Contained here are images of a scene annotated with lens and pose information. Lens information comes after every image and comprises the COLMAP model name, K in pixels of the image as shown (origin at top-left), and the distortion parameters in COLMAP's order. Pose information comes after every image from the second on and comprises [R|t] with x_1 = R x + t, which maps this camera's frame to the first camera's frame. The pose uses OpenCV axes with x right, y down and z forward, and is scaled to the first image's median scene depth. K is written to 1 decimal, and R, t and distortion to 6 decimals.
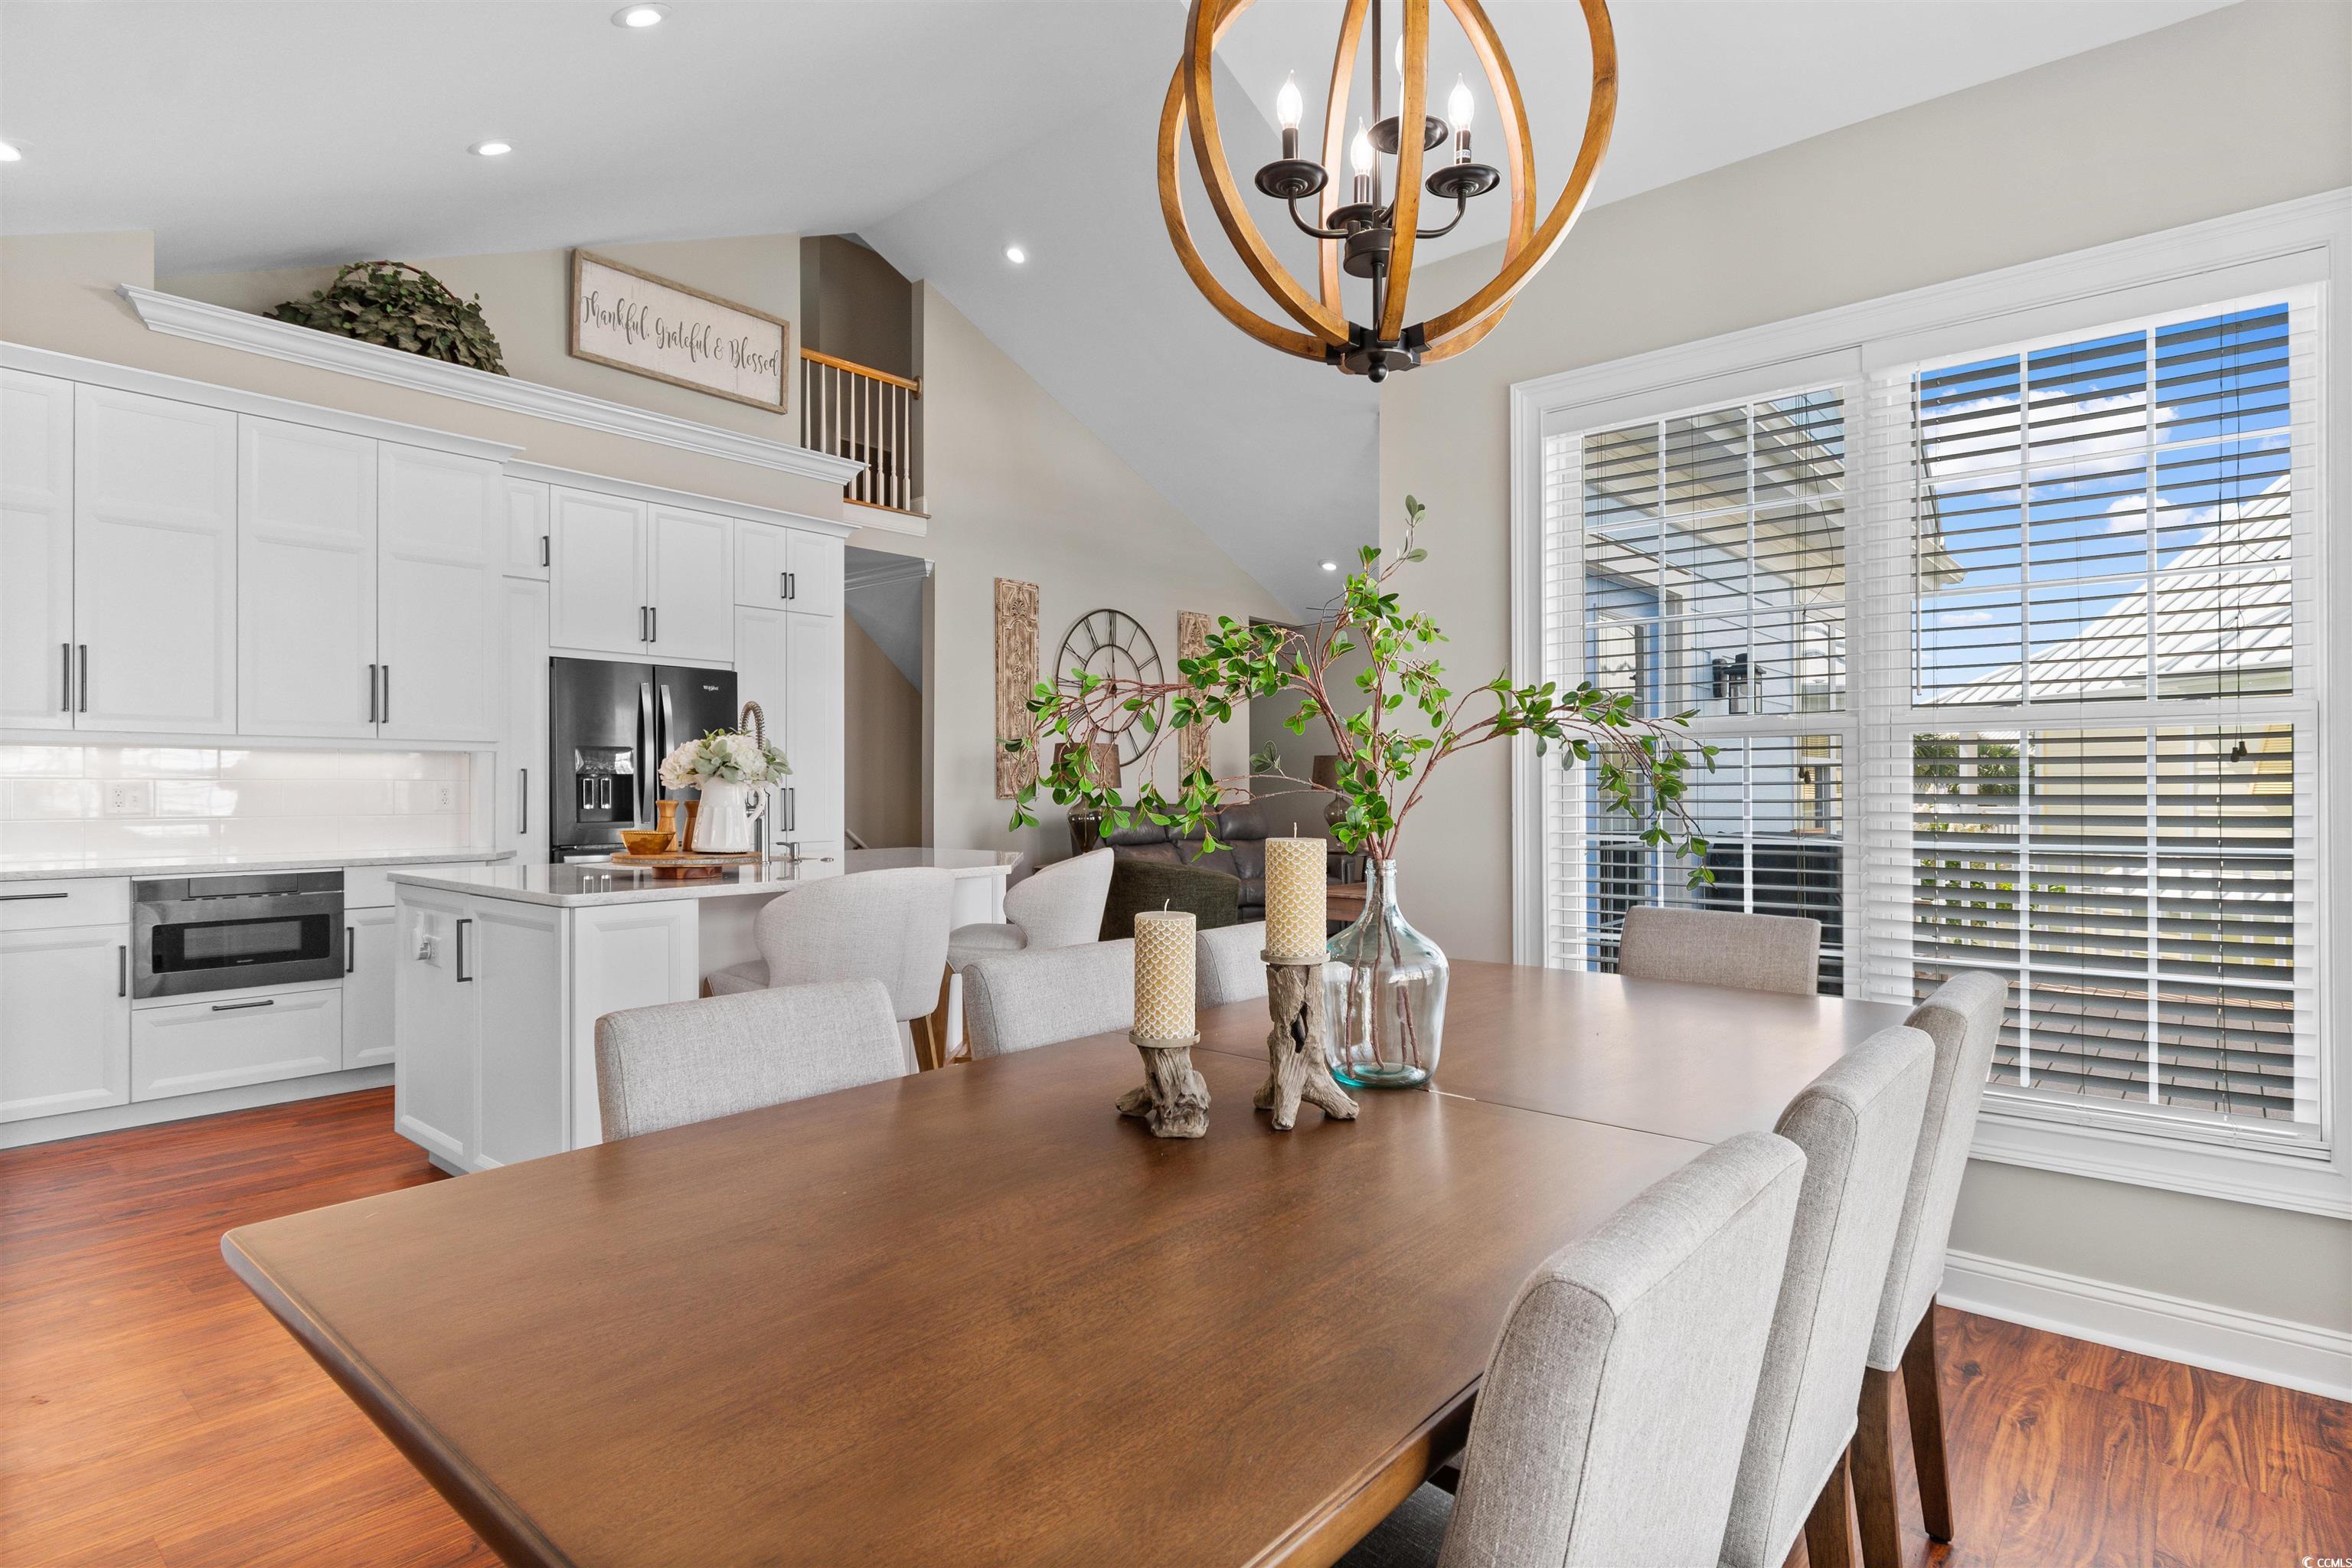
lens RADIAL K [[1205.5, 0, 1179.7], [0, 1205.5, 785.5], [0, 0, 1]] dist [0.013120, -0.008696]
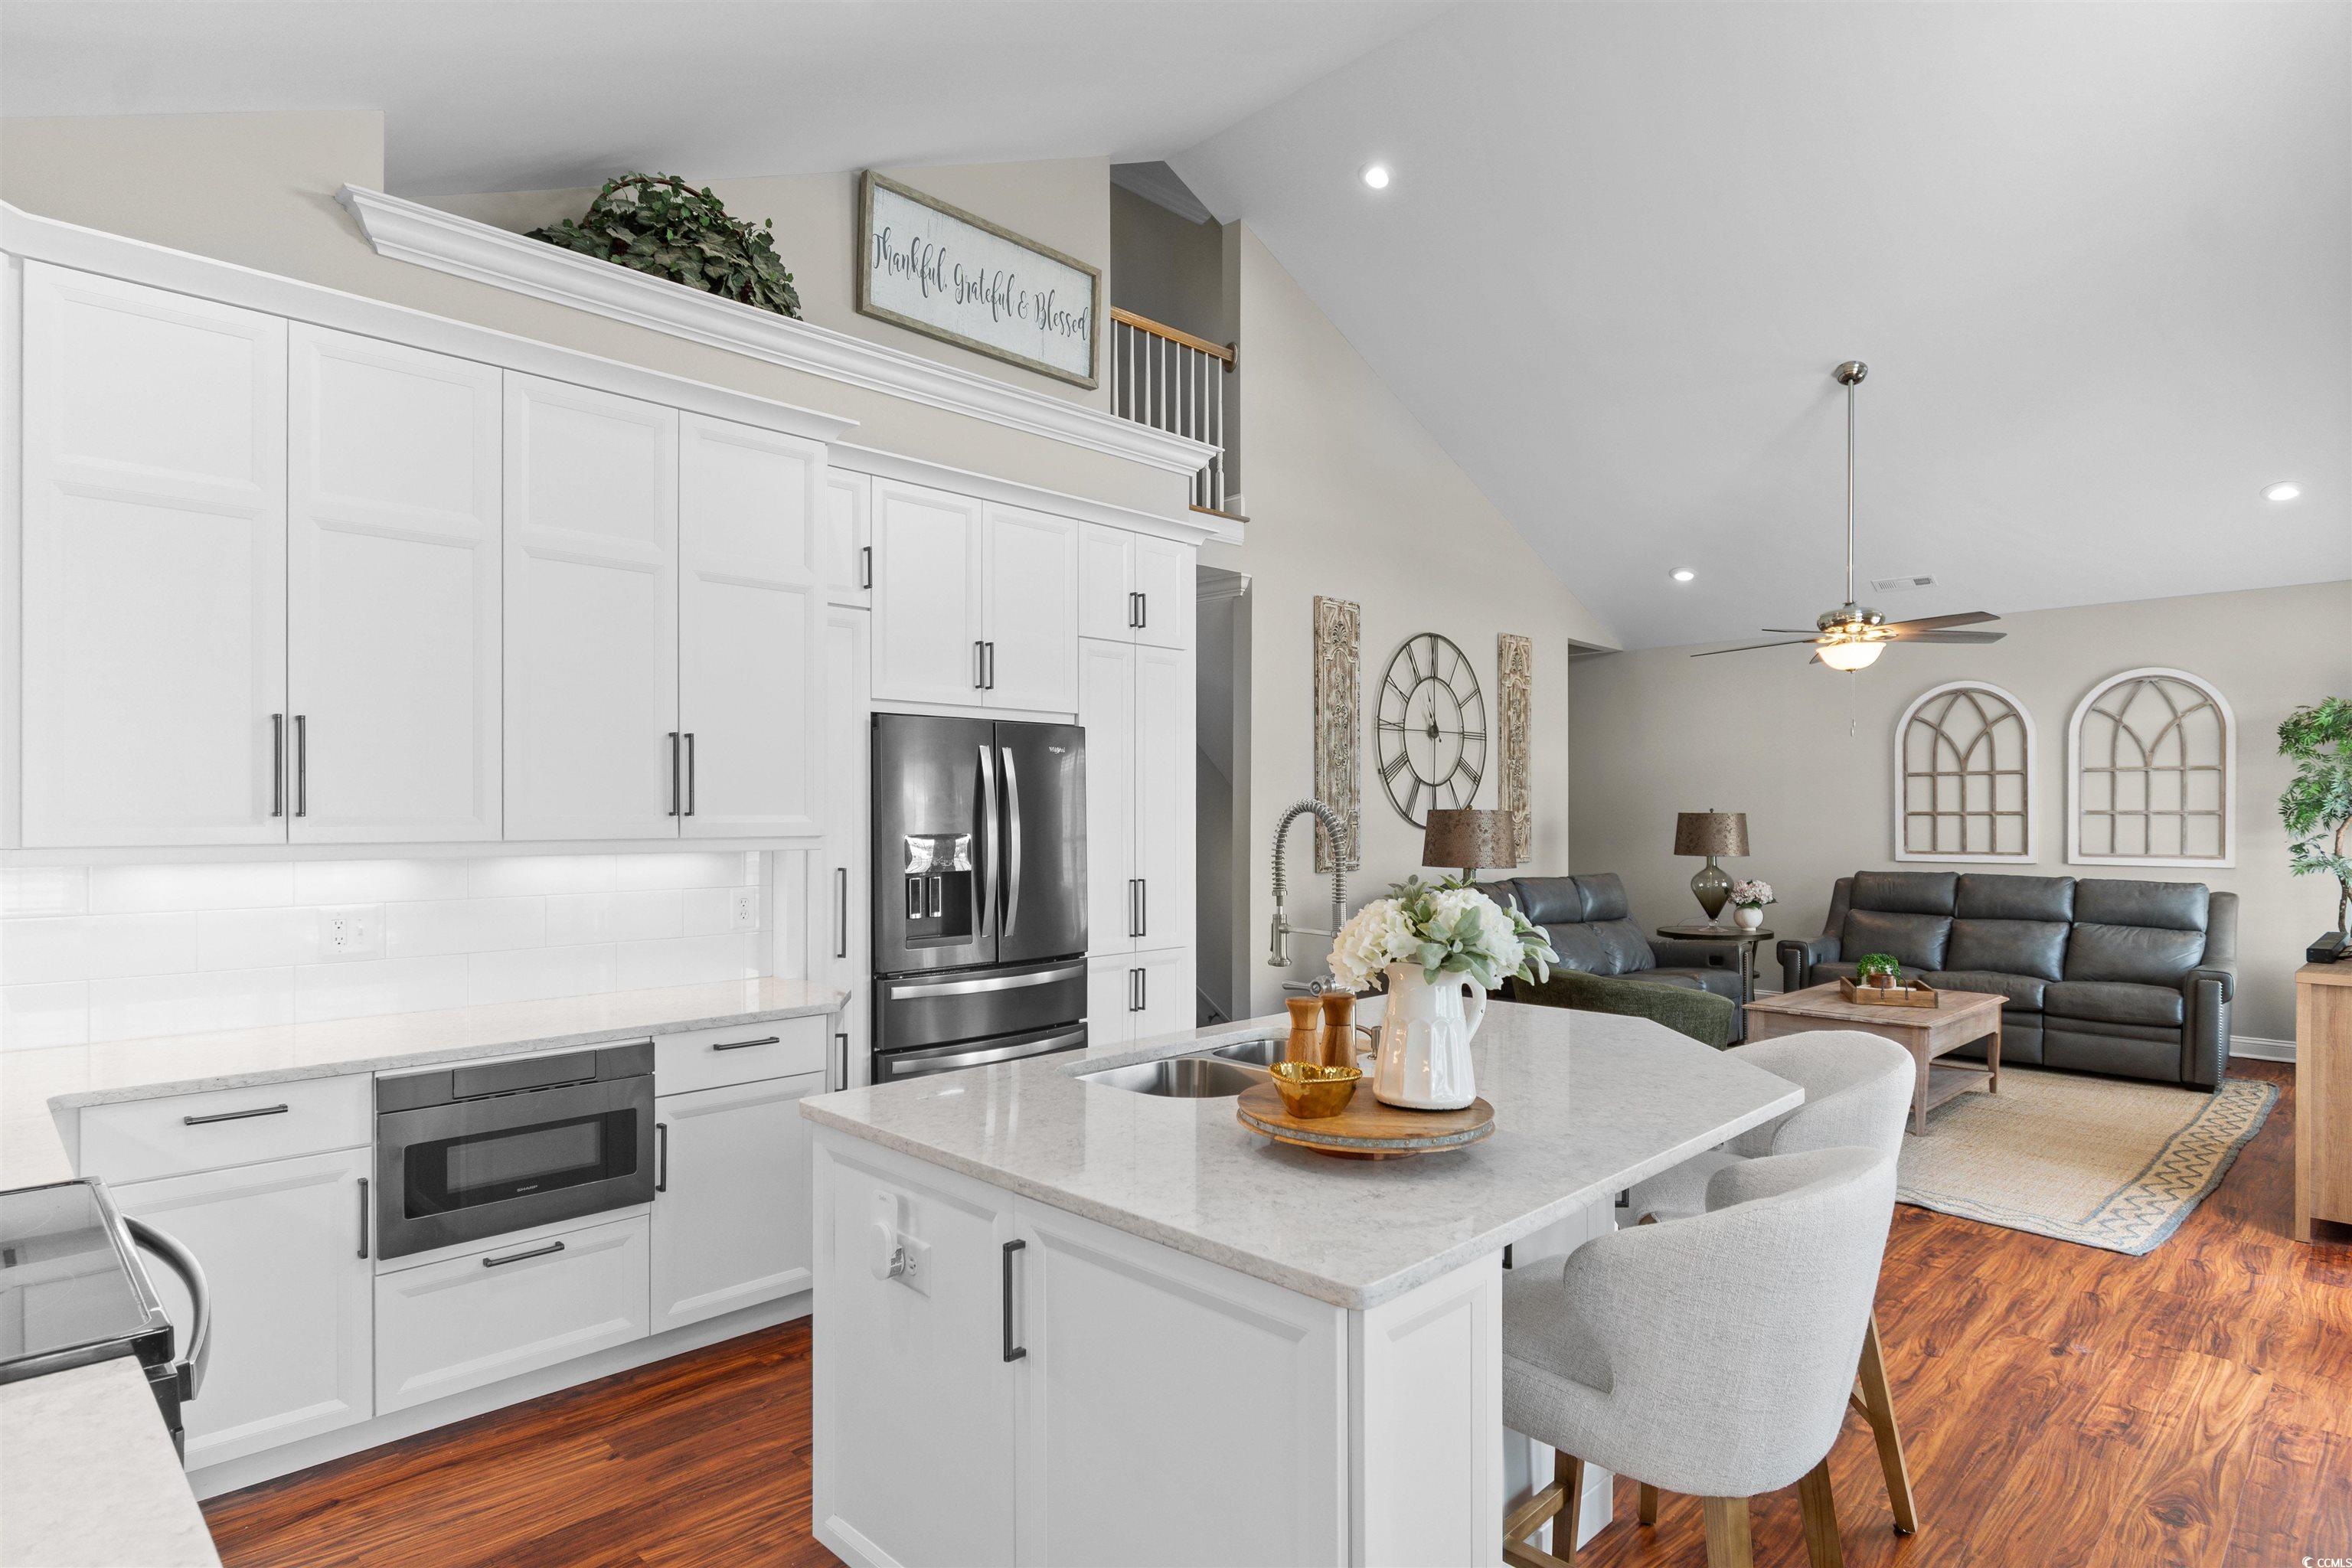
lens RADIAL K [[1244.8, 0, 1174.7], [0, 1244.8, 814.0], [0, 0, 1]] dist [0.004913, -0.007791]
pose [[0.996944, 0.000760, -0.078113, -0.250924], [-0.000435, 0.999991, 0.004188, -0.043599], [0.078115, -0.004142, 0.996936, 0.239239]]
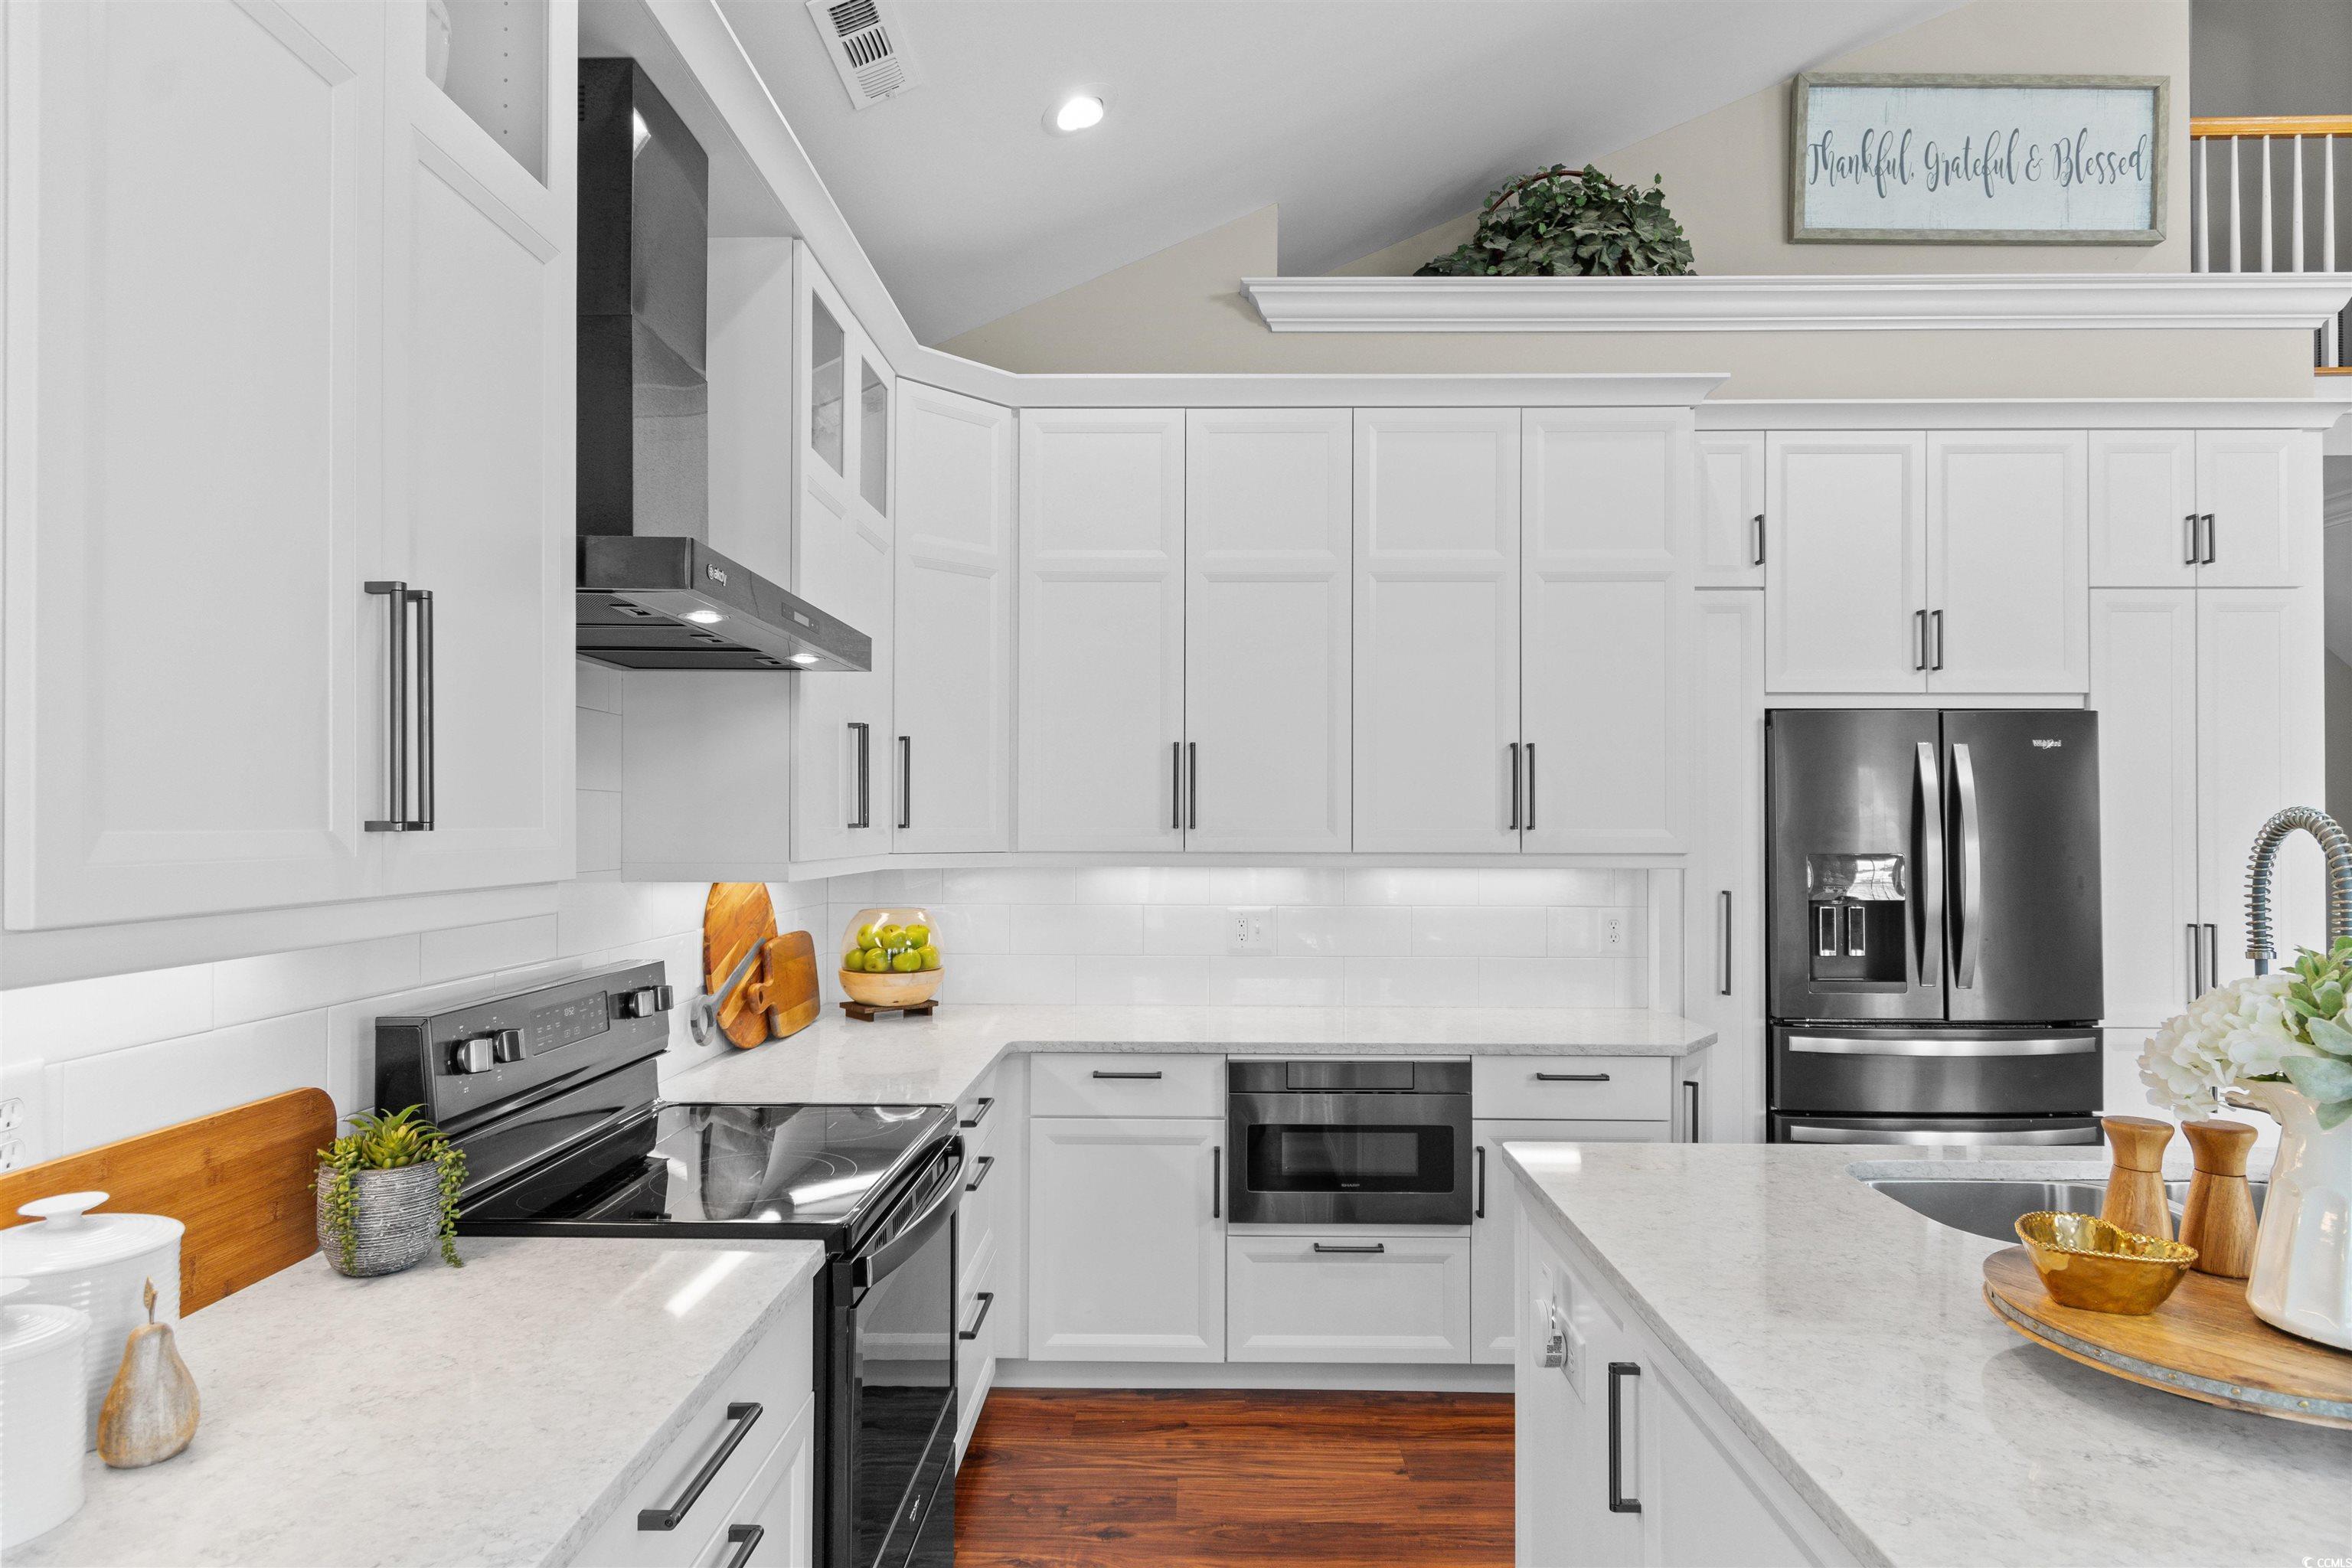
lens RADIAL K [[1314.6, 0, 1179.2], [0, 1314.6, 810.6], [0, 0, 1]] dist [0.003590, -0.001926]
pose [[0.637179, -0.006252, -0.770691, -0.173459], [-0.000831, 0.999961, -0.008798, -0.043503], [0.770716, 0.006246, 0.637149, 0.304909]]
